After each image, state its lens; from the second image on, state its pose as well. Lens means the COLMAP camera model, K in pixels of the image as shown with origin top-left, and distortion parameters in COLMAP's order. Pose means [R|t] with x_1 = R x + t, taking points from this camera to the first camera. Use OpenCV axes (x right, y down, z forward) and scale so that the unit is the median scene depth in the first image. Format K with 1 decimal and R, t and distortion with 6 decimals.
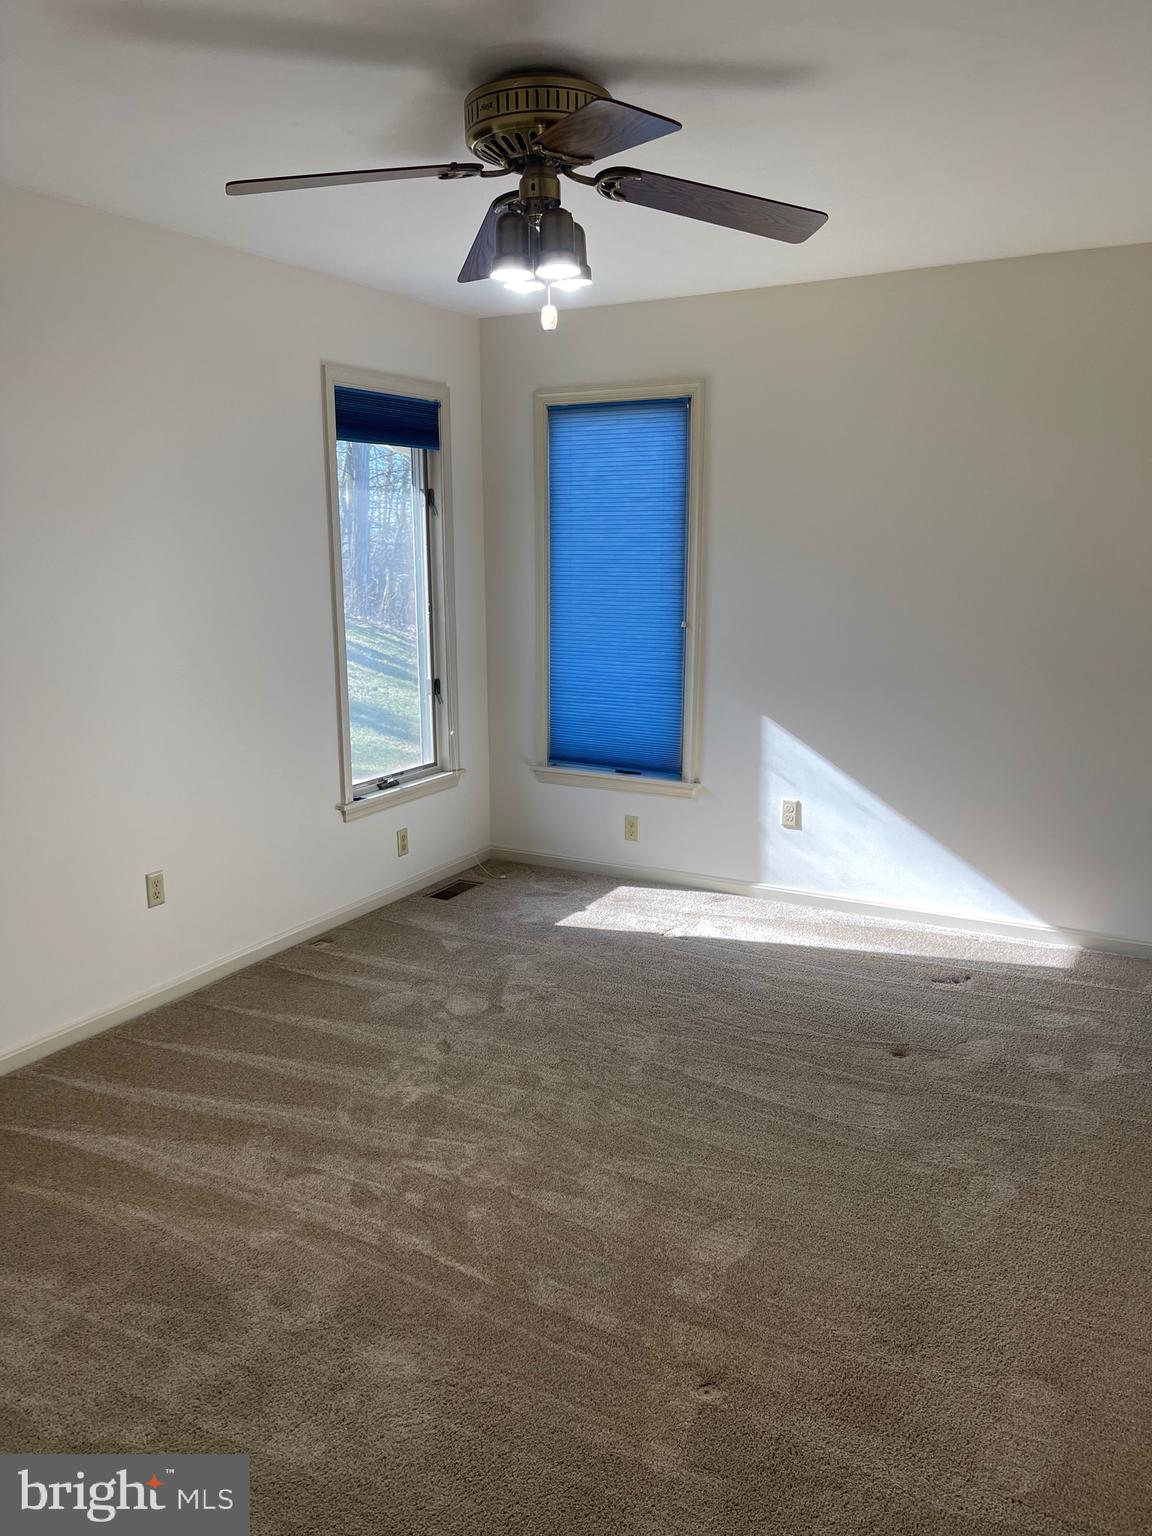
lens RADIAL K [[1166.0, 0, 561.0], [0, 1166.0, 770.8], [0, 0, 1]] dist [0.076118, -0.095034]
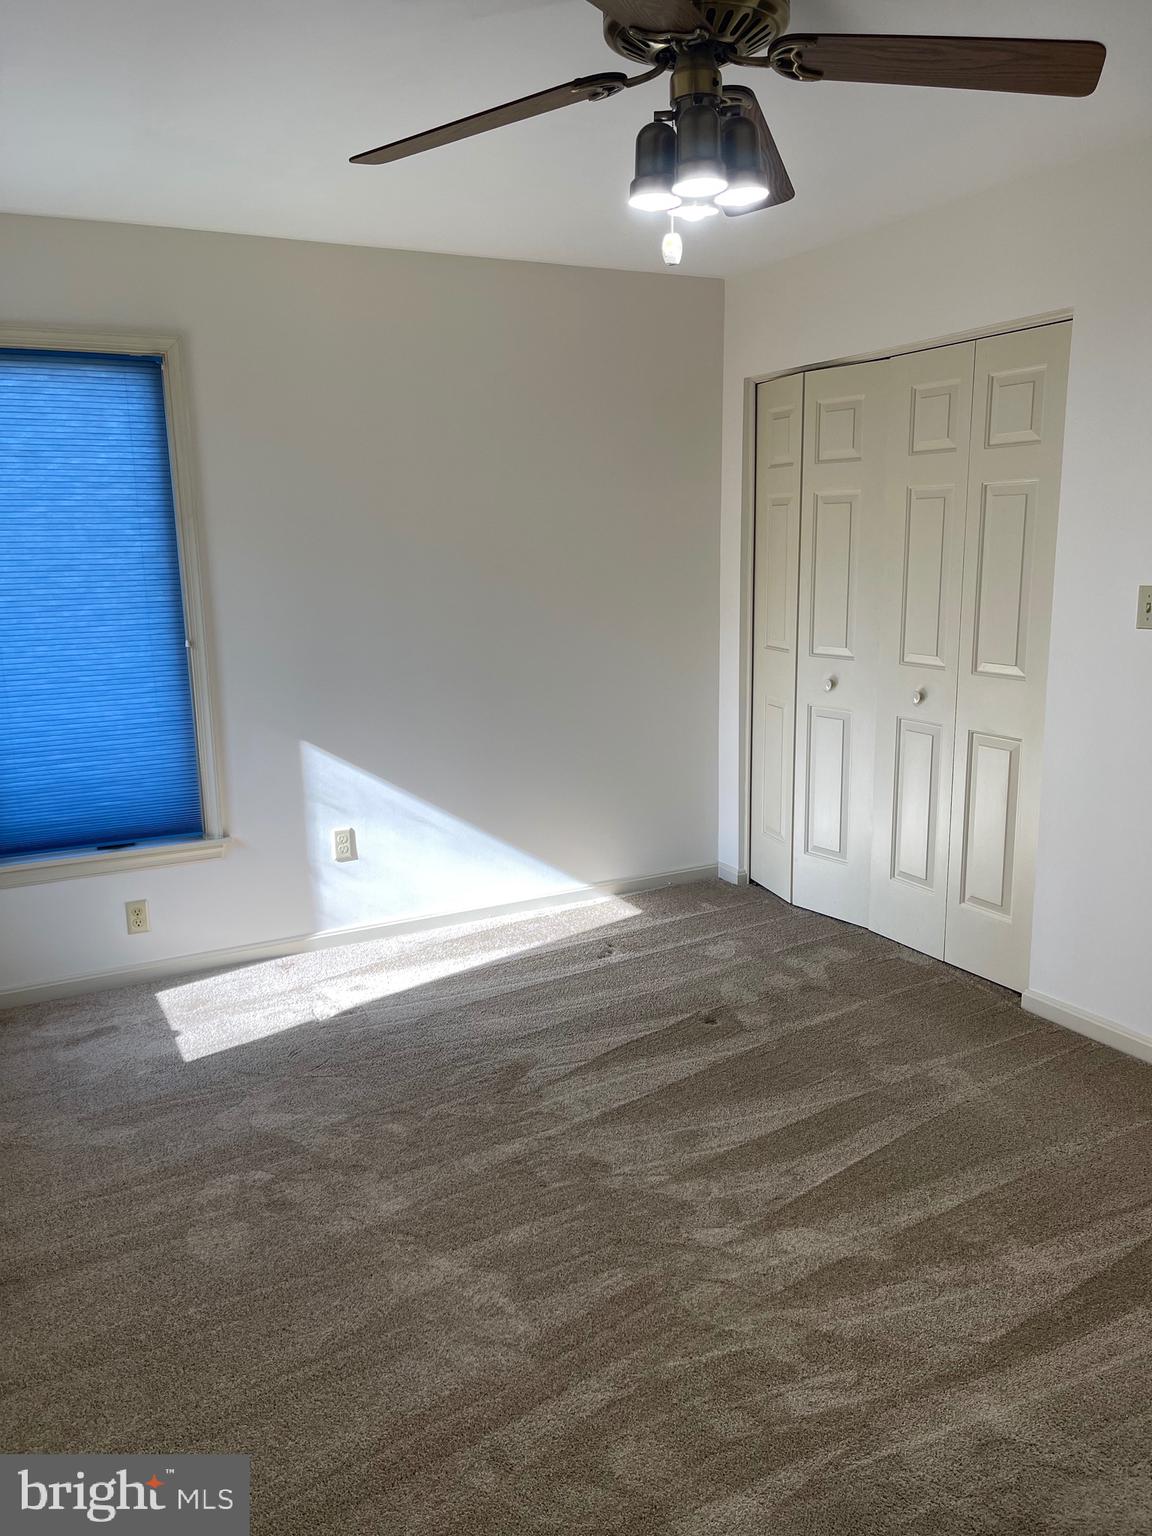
lens RADIAL K [[1166.0, 0, 569.0], [0, 1166.0, 766.5], [0, 0, 1]] dist [0.076118, -0.095034]
pose [[0.552896, -0.172060, 0.815292, -0.423606], [0.181386, 0.979837, 0.083777, -0.064770], [-0.813268, 0.101563, 0.572957, 0.347182]]
